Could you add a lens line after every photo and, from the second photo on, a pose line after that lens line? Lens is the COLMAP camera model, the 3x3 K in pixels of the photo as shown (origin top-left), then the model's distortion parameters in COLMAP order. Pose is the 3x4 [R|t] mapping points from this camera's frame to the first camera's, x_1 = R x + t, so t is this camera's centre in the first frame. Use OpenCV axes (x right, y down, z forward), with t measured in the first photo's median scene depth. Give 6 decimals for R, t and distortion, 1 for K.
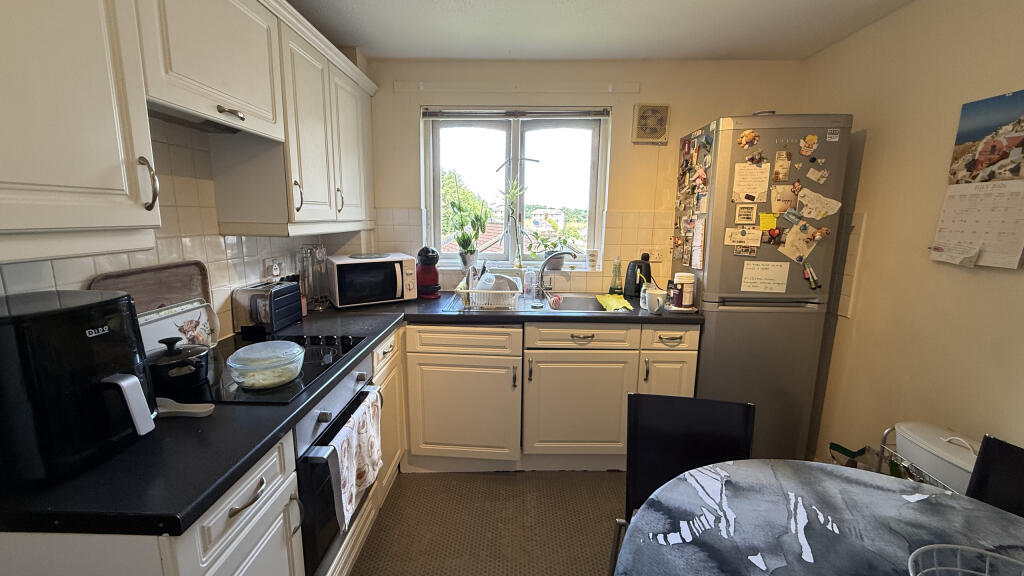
lens RADIAL K [[409.2, 0, 507.4], [0, 409.2, 286.0], [0, 0, 1]] dist [0.000176, 0.000134]
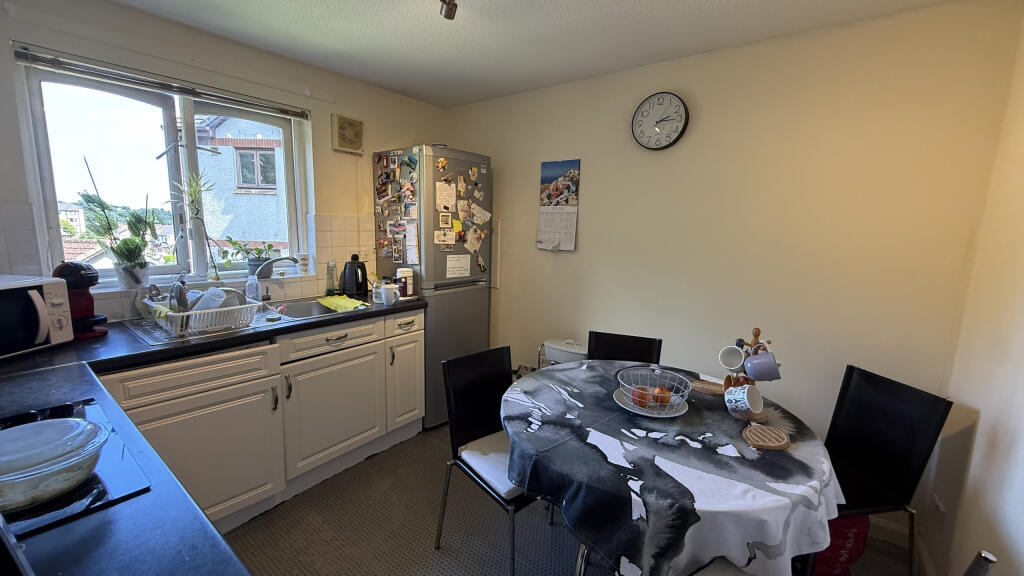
lens RADIAL K [[409.2, 0, 509.9], [0, 409.2, 286.0], [0, 0, 1]] dist [0.000176, 0.000134]
pose [[0.593113, -0.114438, 0.796945, -0.363099], [0.117521, 0.991551, 0.054920, -0.010632], [-0.796496, 0.061084, 0.601551, 0.036279]]
